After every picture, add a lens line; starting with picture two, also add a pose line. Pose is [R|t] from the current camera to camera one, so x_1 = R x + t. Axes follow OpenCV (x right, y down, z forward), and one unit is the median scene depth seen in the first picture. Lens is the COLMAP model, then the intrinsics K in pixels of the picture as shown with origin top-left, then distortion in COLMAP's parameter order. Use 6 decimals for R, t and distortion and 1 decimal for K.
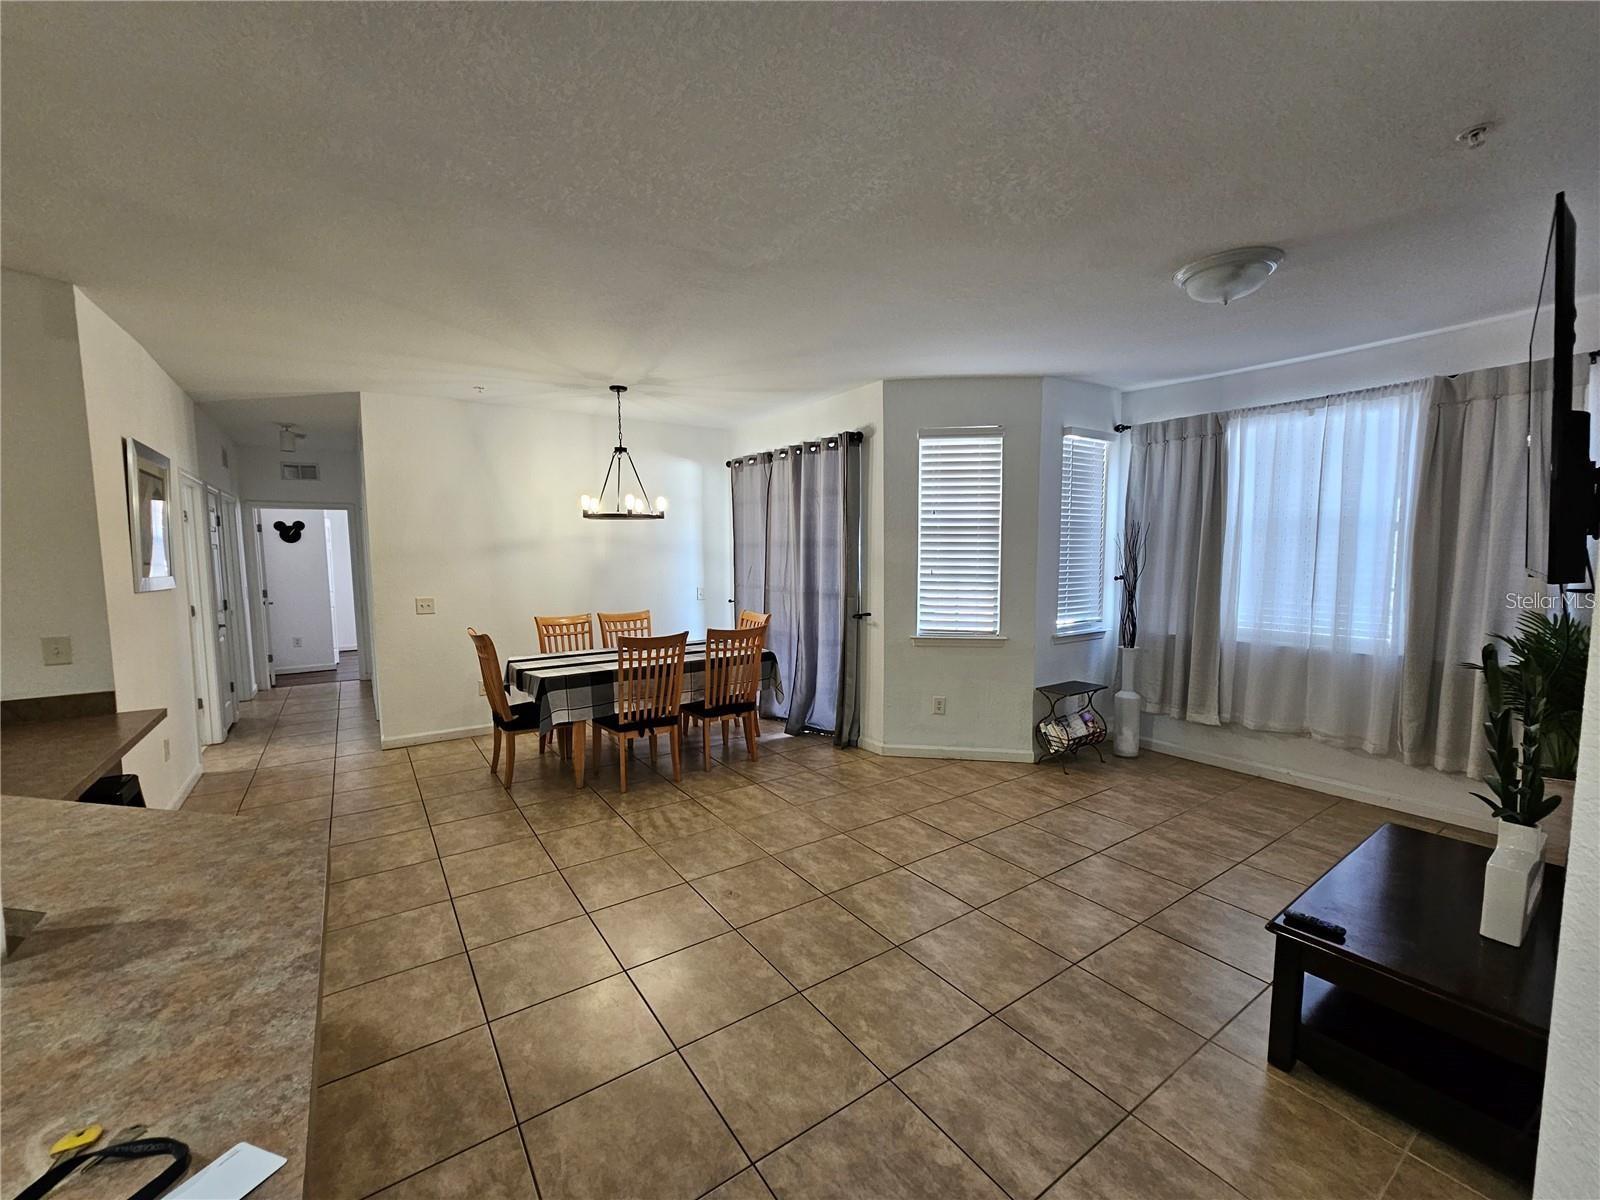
lens RADIAL K [[652.6, 0, 796.6], [0, 652.6, 607.7], [0, 0, 1]] dist [0.000333, -0.000141]
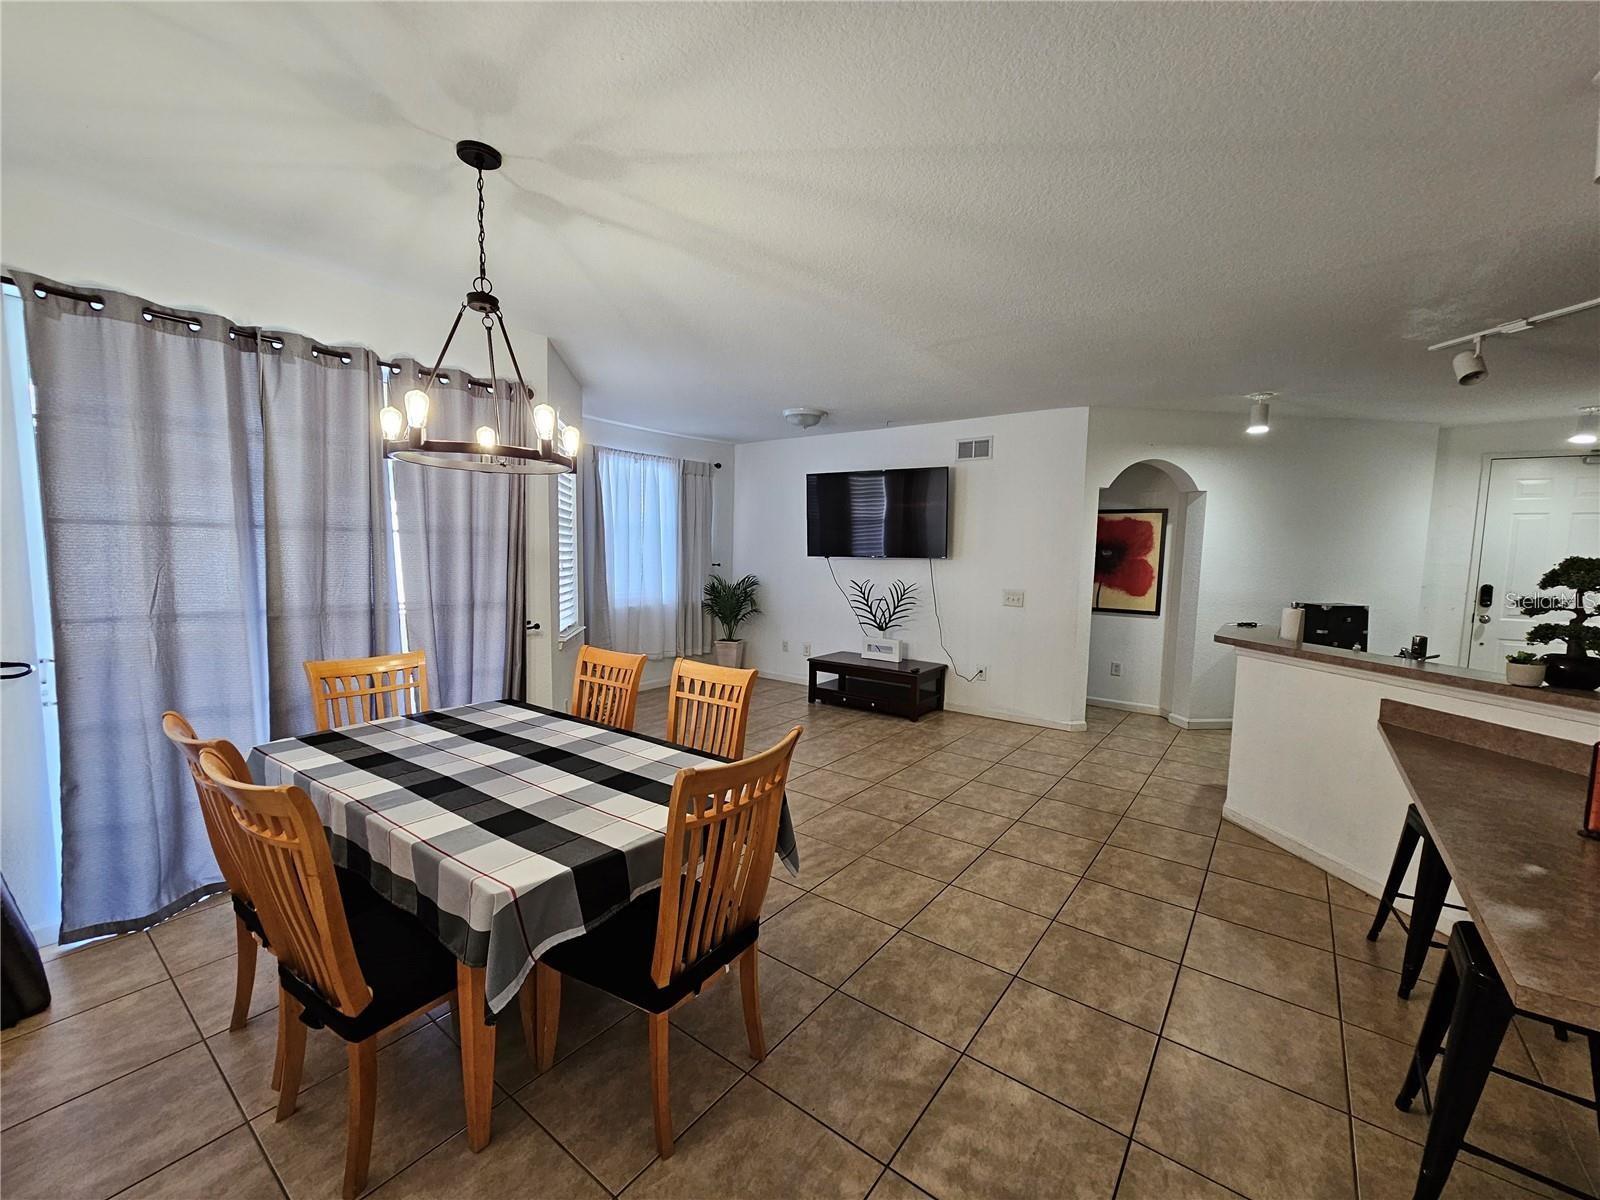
lens RADIAL K [[652.6, 0, 799.6], [0, 652.6, 602.9], [0, 0, 1]] dist [0.000333, -0.000141]
pose [[-0.317270, -0.078553, 0.945076, -1.101625], [0.066723, 0.992245, 0.104873, -0.112039], [-0.945985, 0.096331, -0.309568, 1.387381]]
